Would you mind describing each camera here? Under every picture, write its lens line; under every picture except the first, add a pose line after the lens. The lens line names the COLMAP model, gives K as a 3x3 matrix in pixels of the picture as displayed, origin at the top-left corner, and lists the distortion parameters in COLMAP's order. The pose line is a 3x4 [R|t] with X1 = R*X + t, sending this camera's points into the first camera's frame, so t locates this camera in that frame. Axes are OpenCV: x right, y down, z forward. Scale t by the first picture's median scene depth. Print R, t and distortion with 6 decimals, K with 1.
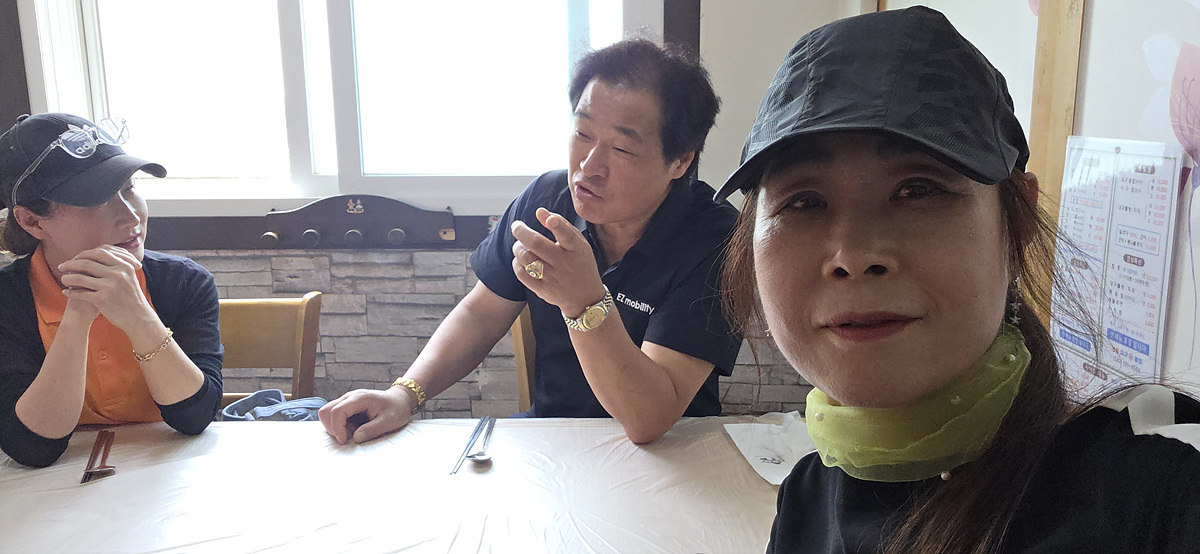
lens RADIAL K [[1007.4, 0, 600.0], [0, 1007.4, 277.0], [0, 0, 1]] dist [-0.001359, -0.001545]
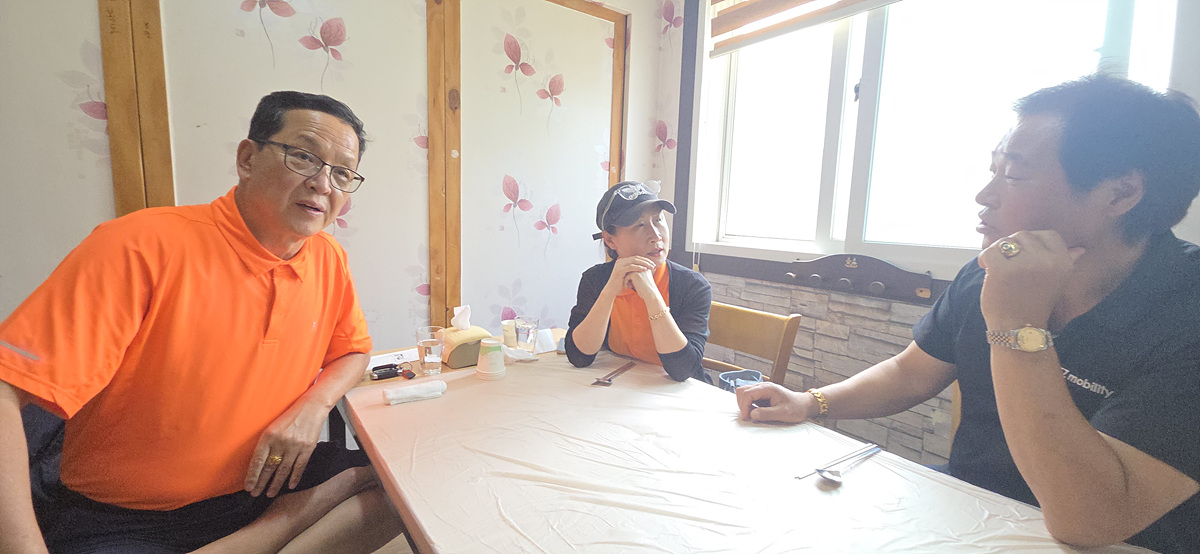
lens RADIAL K [[476.8, 0, 600.0], [0, 476.8, 277.0], [0, 0, 1]] dist [-0.000188, 0.000081]
pose [[0.585952, 0.127421, -0.800265, 0.082838], [-0.191387, 0.981382, 0.016126, 0.005538], [0.787421, 0.143711, 0.599429, 0.329981]]
